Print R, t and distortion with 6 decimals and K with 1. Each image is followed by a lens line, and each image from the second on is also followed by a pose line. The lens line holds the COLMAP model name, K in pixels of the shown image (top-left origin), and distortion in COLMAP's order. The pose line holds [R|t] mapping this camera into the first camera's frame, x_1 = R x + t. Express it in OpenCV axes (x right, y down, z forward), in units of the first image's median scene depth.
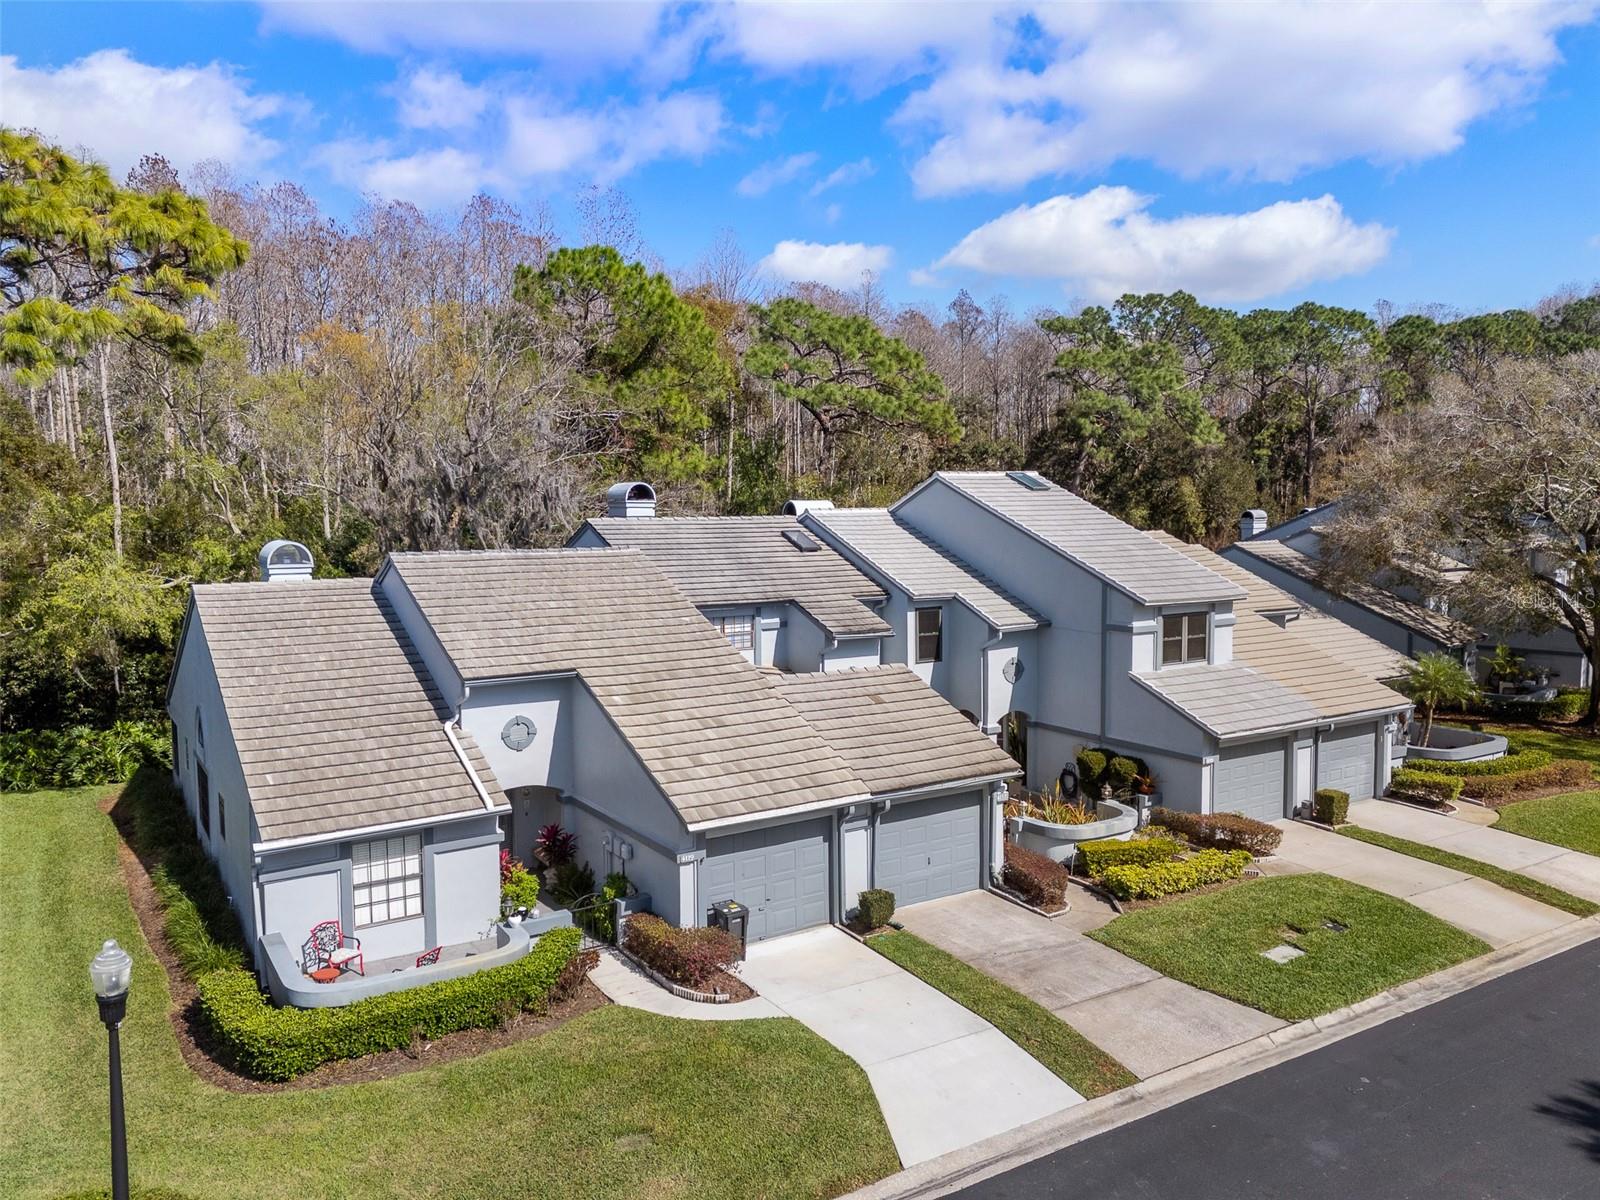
lens RADIAL K [[1174.1, 0, 800.0], [0, 1174.1, 600.0], [0, 0, 1]] dist [0.024811, -0.000192]
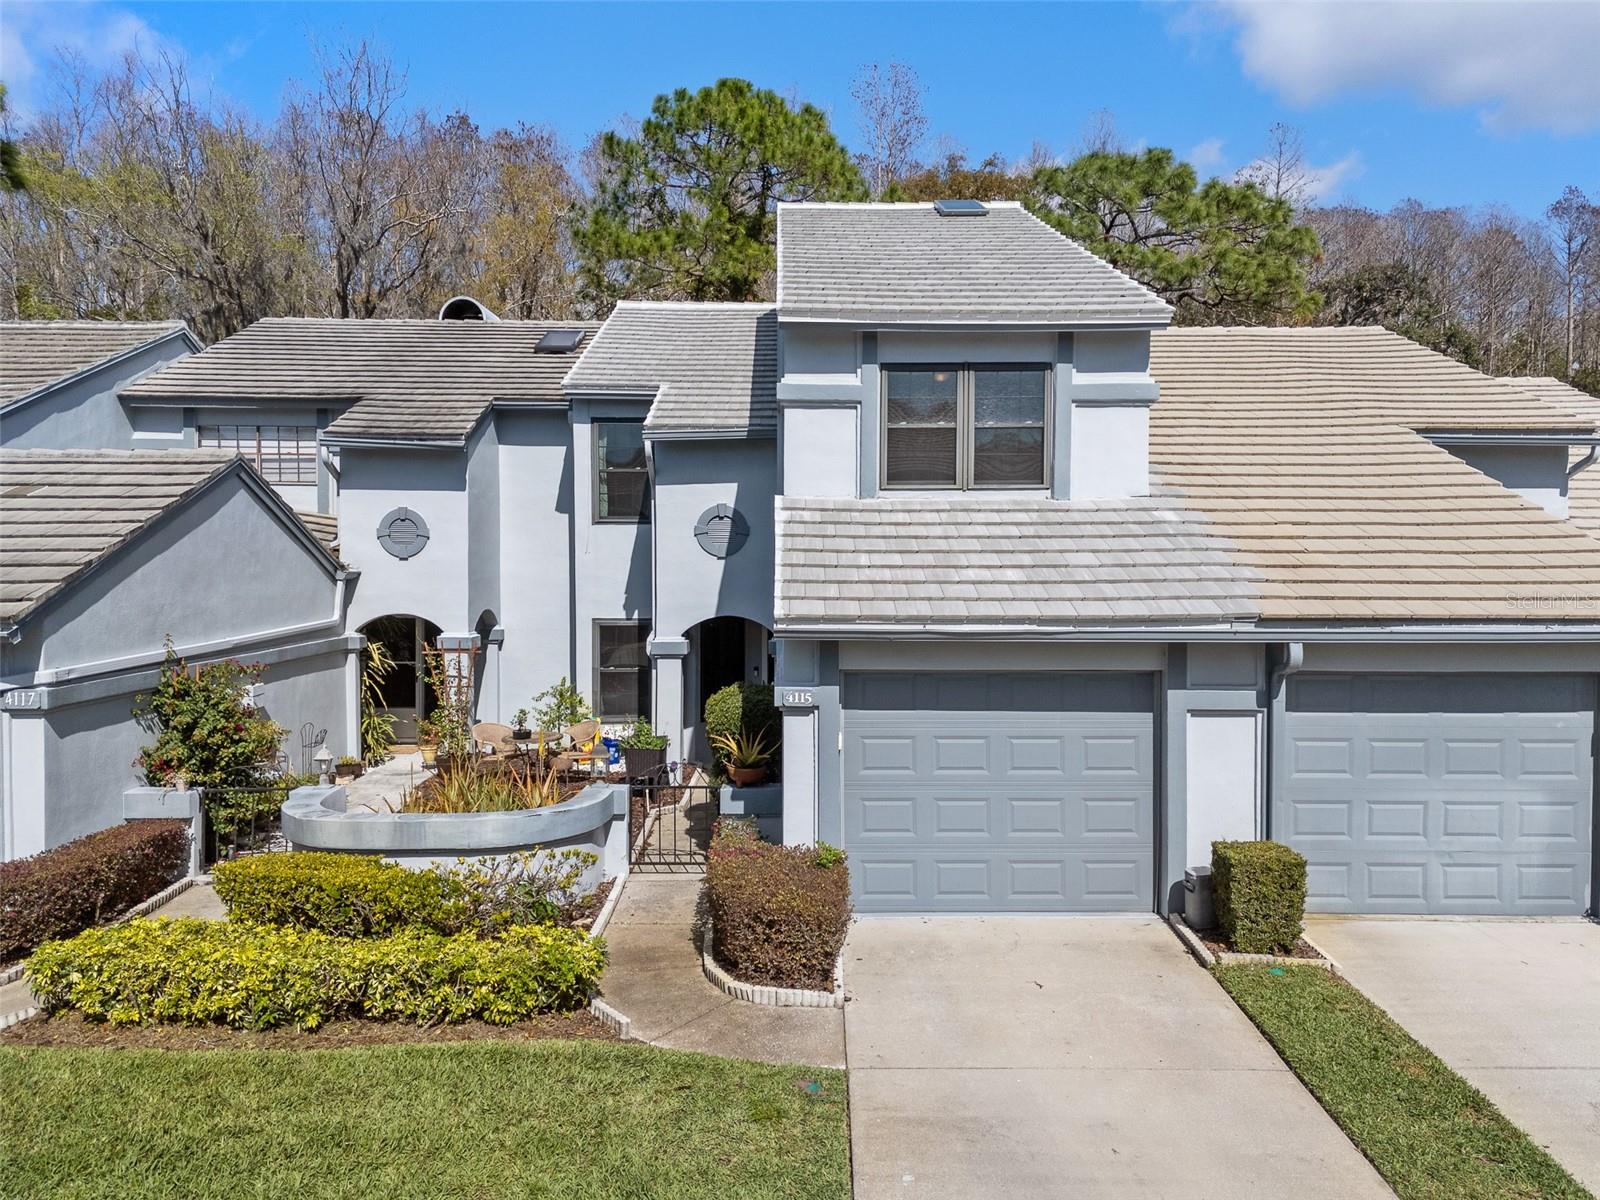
lens RADIAL K [[1174.1, 0, 800.0], [0, 1174.1, 600.0], [0, 0, 1]] dist [0.024811, -0.000192]
pose [[0.847509, 0.027422, -0.530071, 0.495242], [-0.046713, 0.998643, -0.023023, 0.103885], [0.528721, 0.044274, 0.847640, 0.632480]]
